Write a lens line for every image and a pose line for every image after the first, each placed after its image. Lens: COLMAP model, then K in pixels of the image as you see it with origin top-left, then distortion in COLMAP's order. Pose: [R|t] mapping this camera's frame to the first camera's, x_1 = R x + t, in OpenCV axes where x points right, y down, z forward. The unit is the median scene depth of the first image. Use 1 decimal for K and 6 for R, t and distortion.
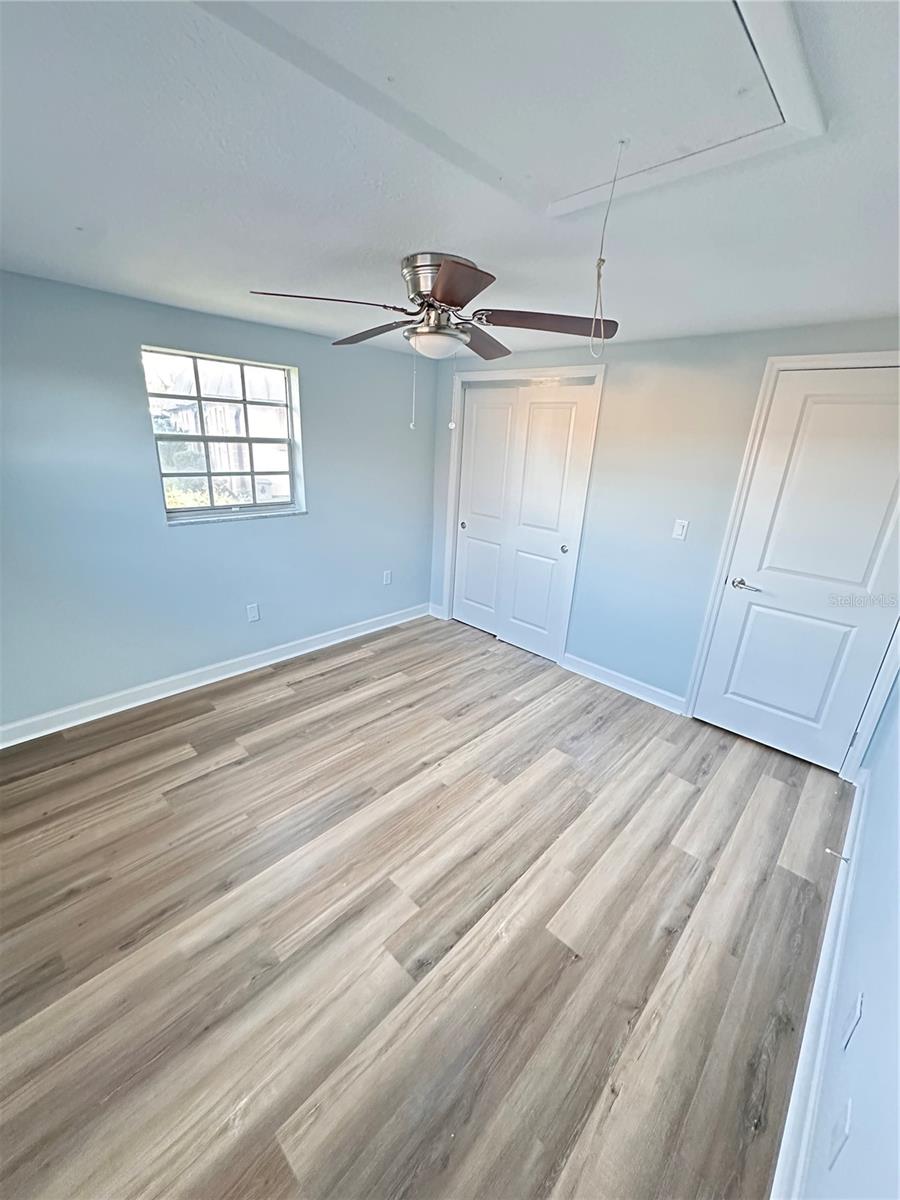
lens RADIAL K [[482.1, 0, 445.9], [0, 482.1, 604.9], [0, 0, 1]] dist [-0.001629, 0.000972]
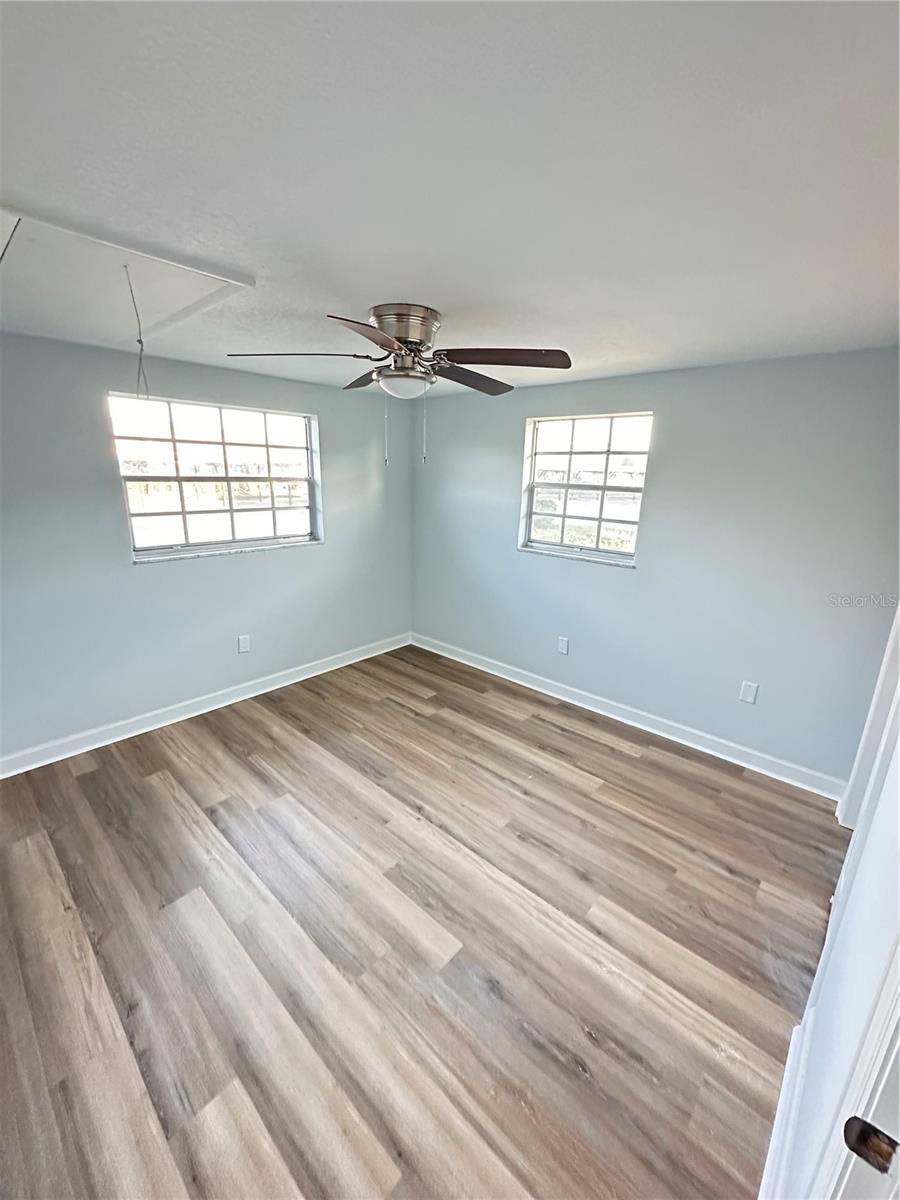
lens RADIAL K [[482.1, 0, 448.6], [0, 482.1, 601.2], [0, 0, 1]] dist [-0.001629, 0.000972]
pose [[0.017237, 0.218050, -0.975785, 0.781967], [-0.353718, 0.914149, 0.198029, -0.247928], [0.935193, 0.341739, 0.092886, 0.808670]]
